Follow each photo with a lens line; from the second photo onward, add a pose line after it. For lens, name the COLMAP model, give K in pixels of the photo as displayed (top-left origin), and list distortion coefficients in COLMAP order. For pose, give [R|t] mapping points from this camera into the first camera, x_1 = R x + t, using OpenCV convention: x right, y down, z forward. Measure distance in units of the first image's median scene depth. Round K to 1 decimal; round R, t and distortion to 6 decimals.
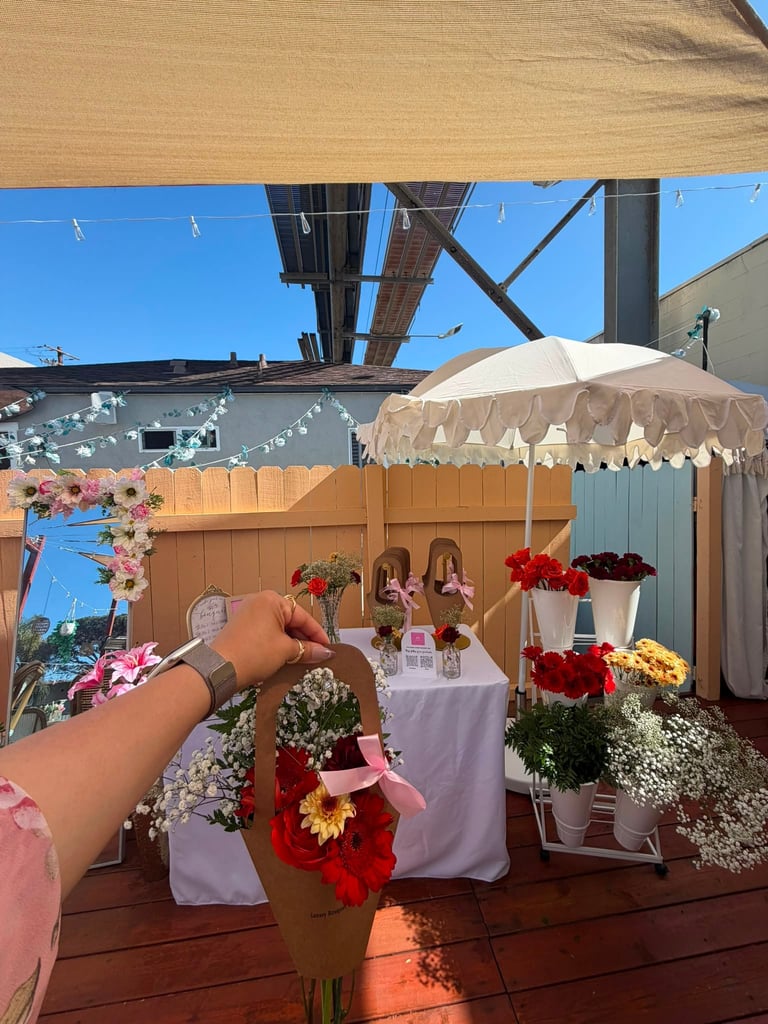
lens RADIAL K [[399.2, 0, 384.0], [0, 399.2, 512.0], [0, 0, 1]] dist [-0.000192, 0.000236]
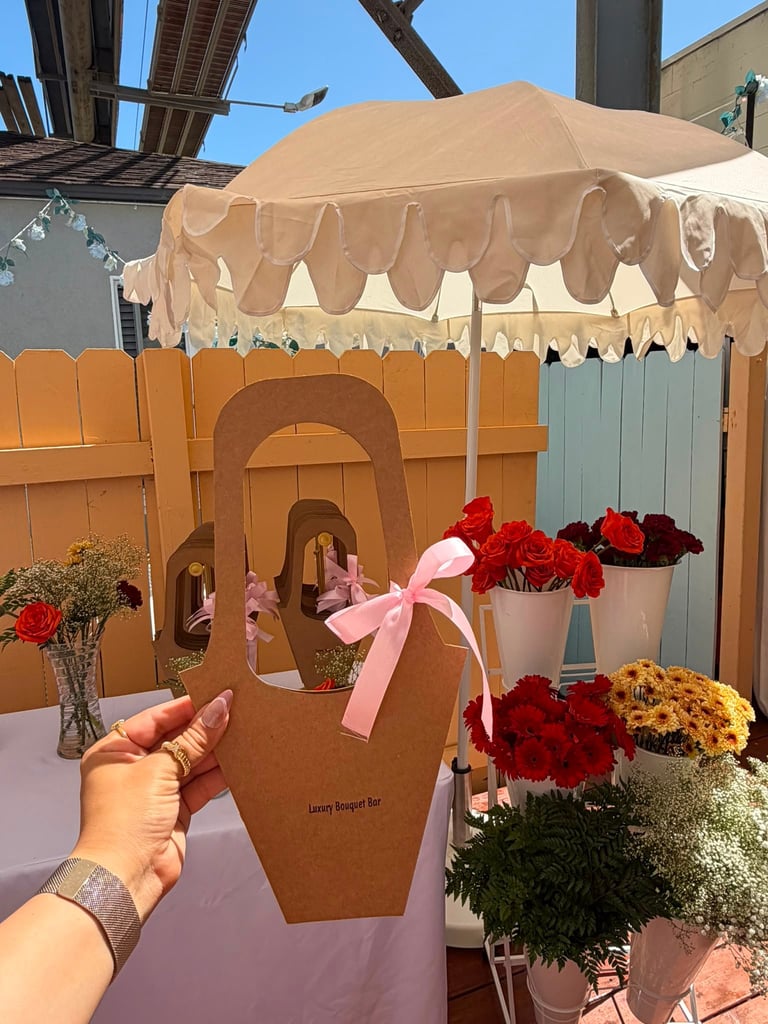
lens RADIAL K [[694.7, 0, 378.2], [0, 694.7, 515.4], [0, 0, 1]] dist [-0.003219, -0.007211]
pose [[0.967742, -0.052471, 0.246420, 0.014601], [0.025463, 0.993434, 0.111537, -0.009839], [-0.250655, -0.101664, 0.962723, 0.178079]]
